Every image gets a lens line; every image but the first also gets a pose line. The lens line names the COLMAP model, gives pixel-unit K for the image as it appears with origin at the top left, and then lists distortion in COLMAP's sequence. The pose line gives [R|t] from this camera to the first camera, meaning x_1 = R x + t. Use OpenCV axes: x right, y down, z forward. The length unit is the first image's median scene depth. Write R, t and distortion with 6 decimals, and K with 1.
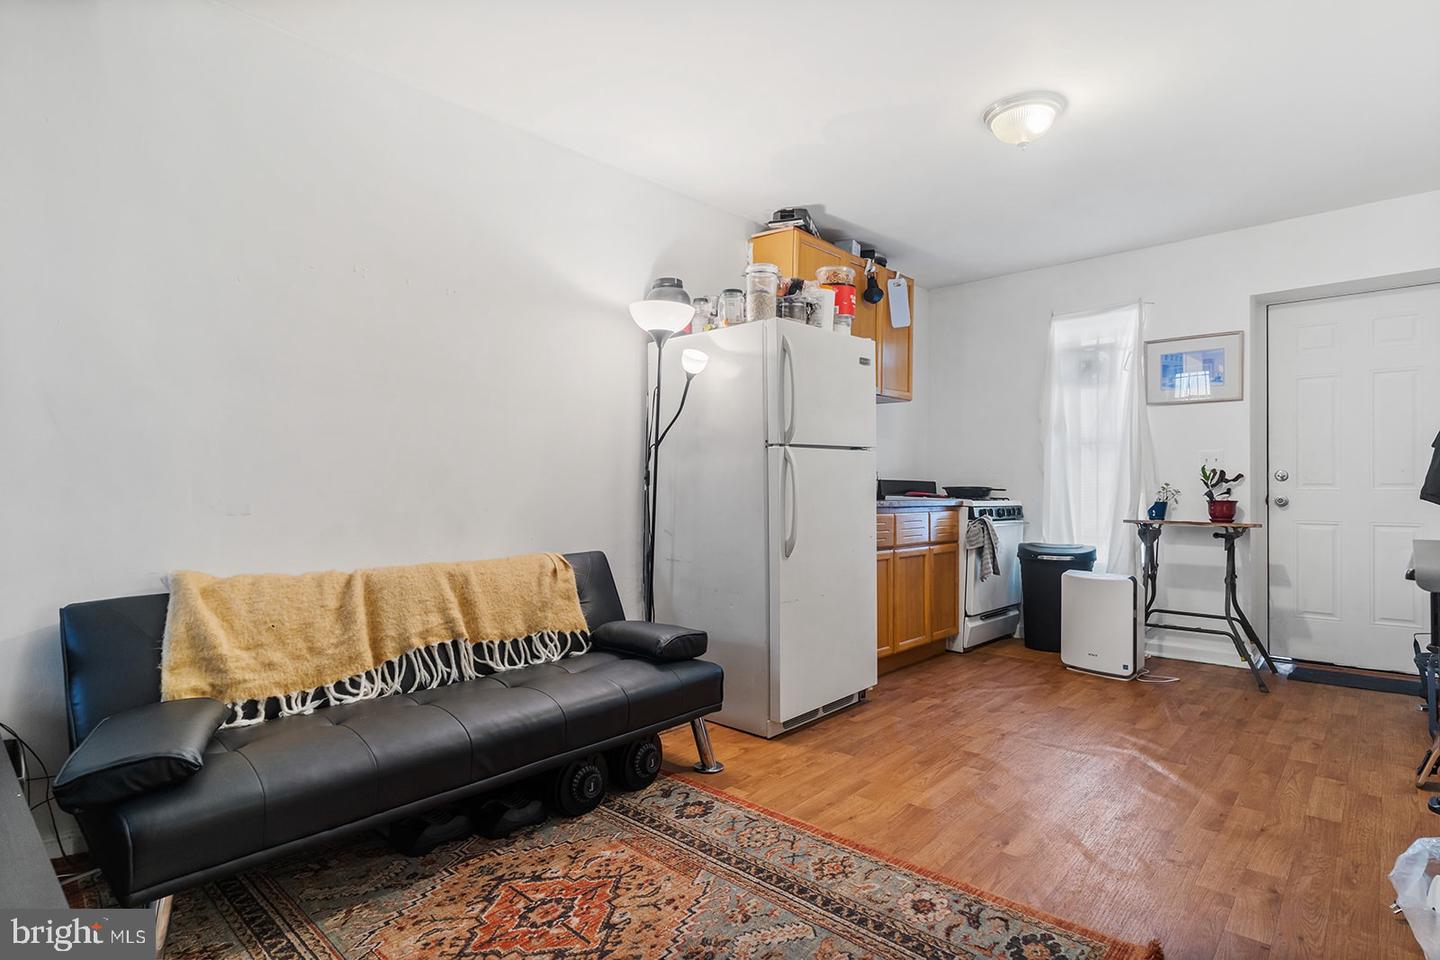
lens RADIAL K [[746.1, 0, 715.4], [0, 746.1, 485.6], [0, 0, 1]] dist [-0.002002, 0.001023]
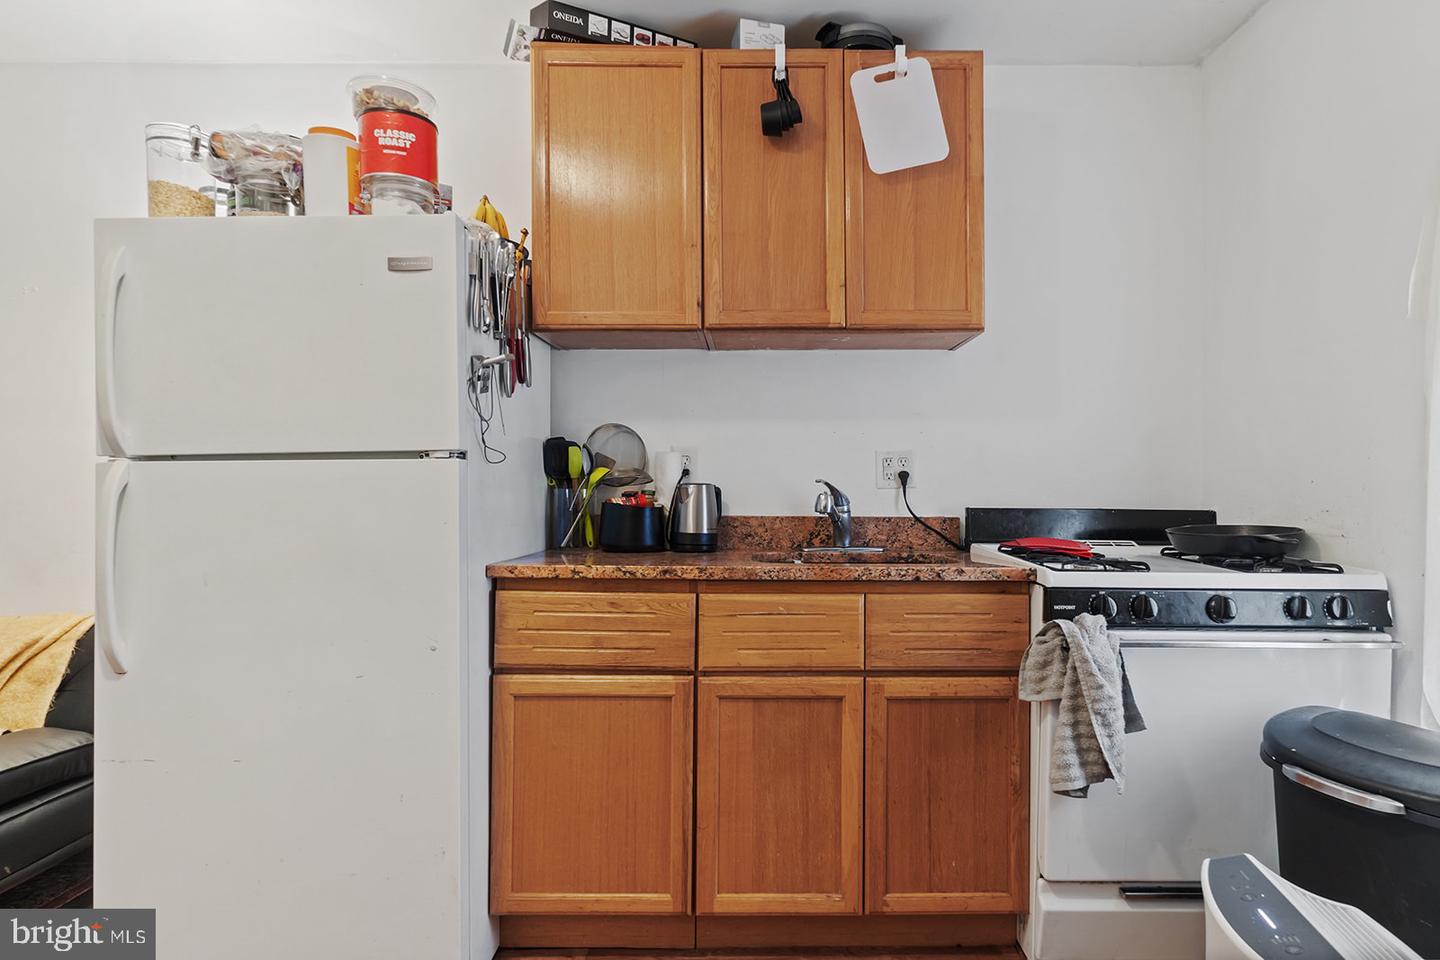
lens RADIAL K [[766.5, 0, 720.4], [0, 766.5, 483.5], [0, 0, 1]] dist [-0.002234, 0.001231]
pose [[0.690720, -0.010117, -0.723052, 0.567146], [0.004635, 0.999944, -0.009563, -0.022836], [0.723108, 0.003254, 0.690728, 0.688229]]
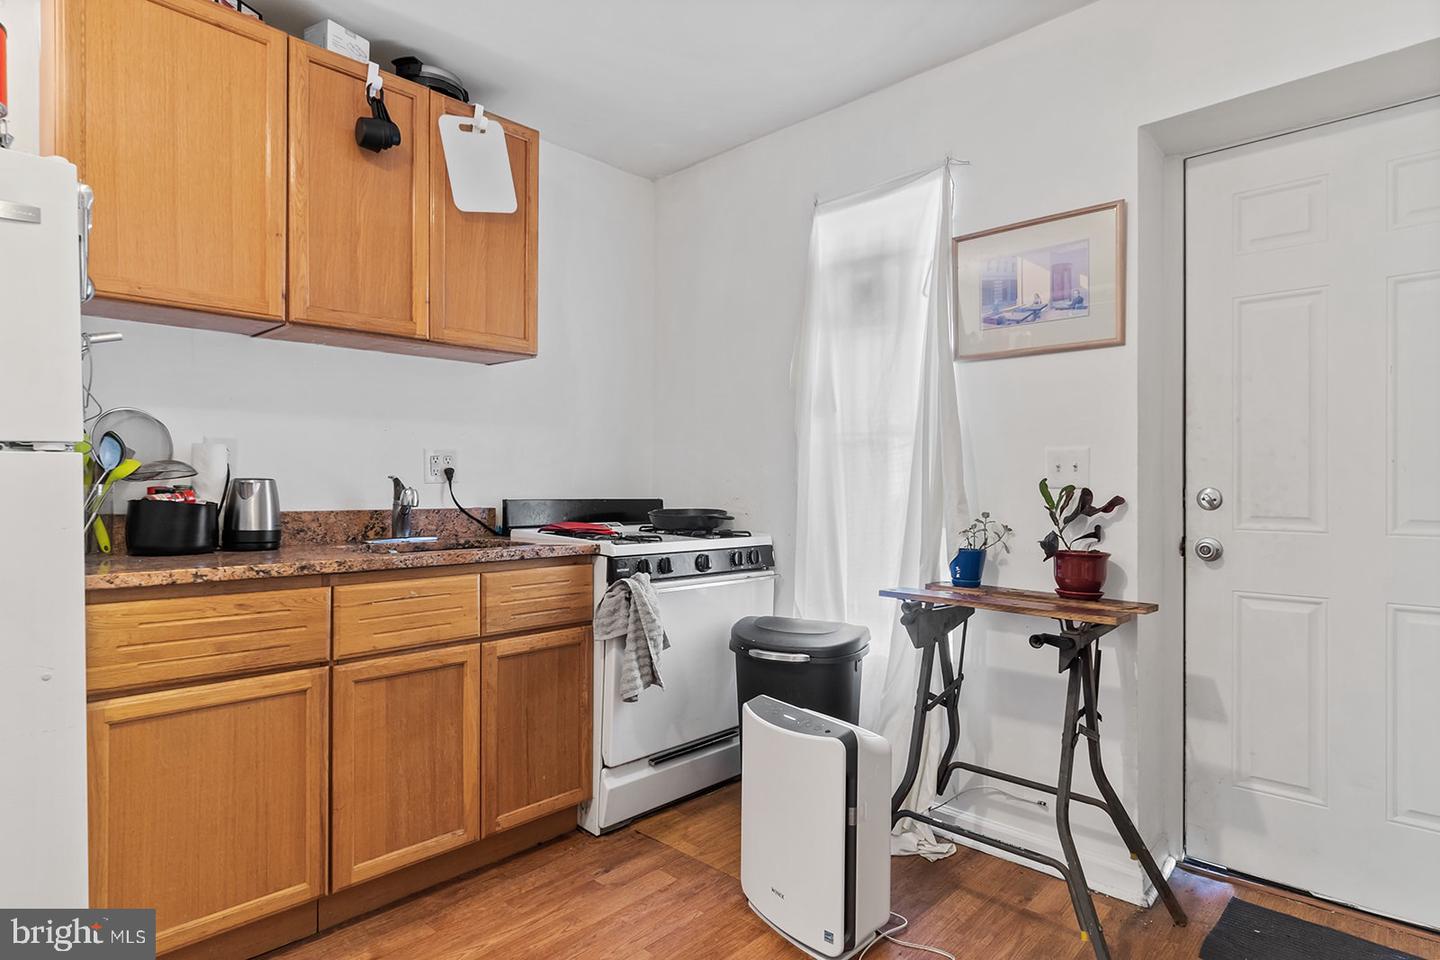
lens RADIAL K [[762.2, 0, 720.0], [0, 762.2, 480.0], [0, 0, 1]] dist [-0.001173, 0.000714]
pose [[0.999930, 0.001119, -0.011806, 0.474729], [-0.001092, 0.999997, 0.002267, -0.029006], [0.011809, -0.002254, 0.999928, 0.528185]]
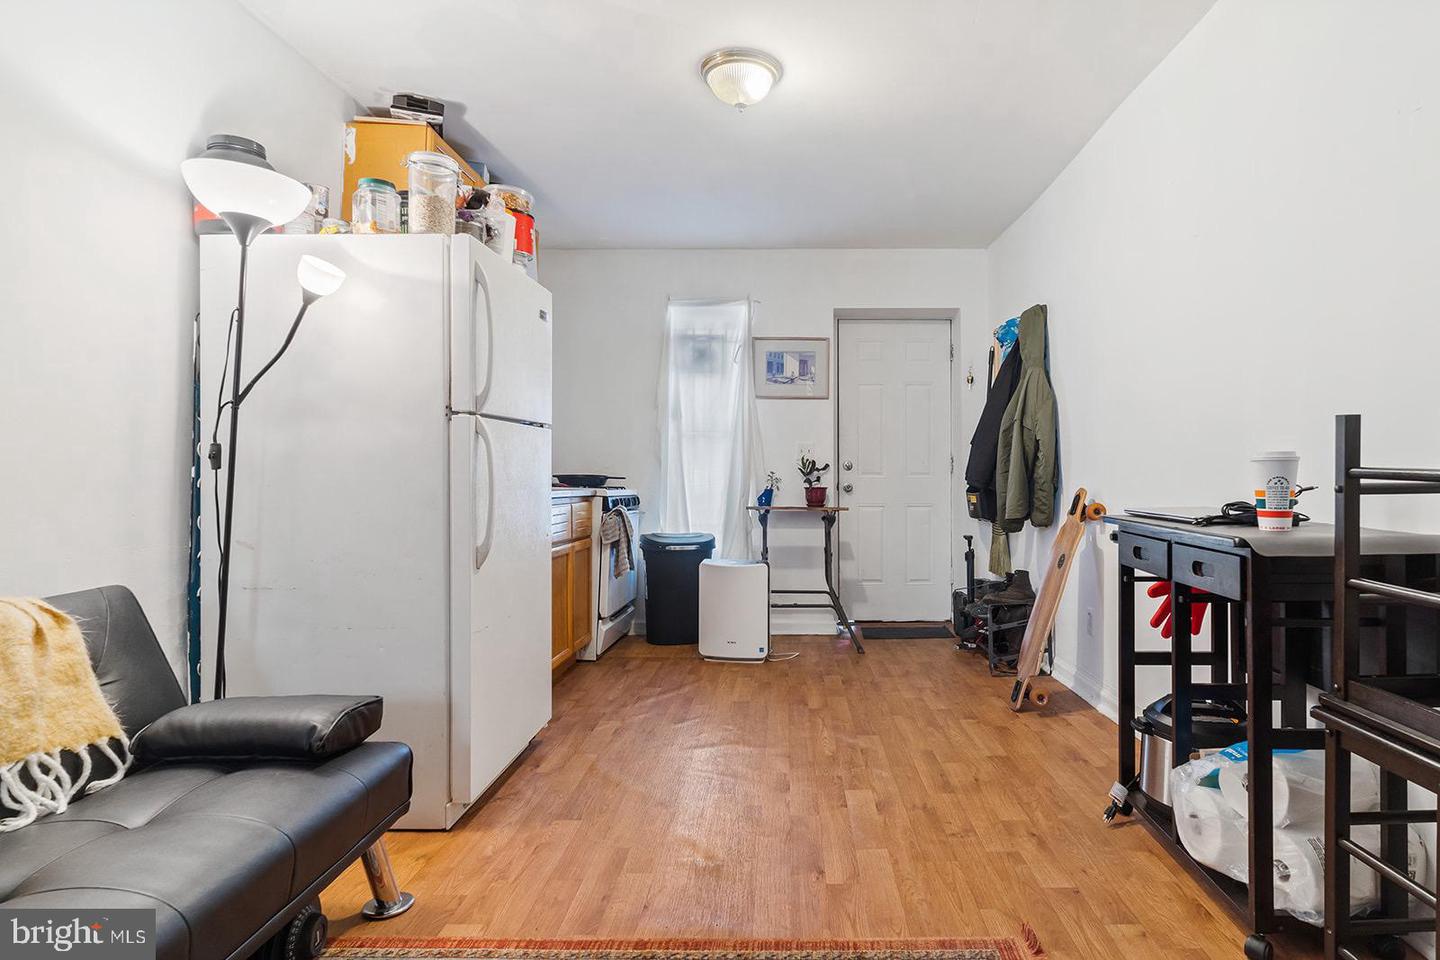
lens RADIAL K [[771.5, 0, 794.0], [0, 771.5, 469.2], [0, 0, 1]] dist [-0.002149, 0.001066]
pose [[0.733115, 0.007750, 0.680061, -0.138719], [-0.001659, 0.999952, -0.009608, 0.004400], [-0.680103, 0.005916, 0.733093, 0.181996]]
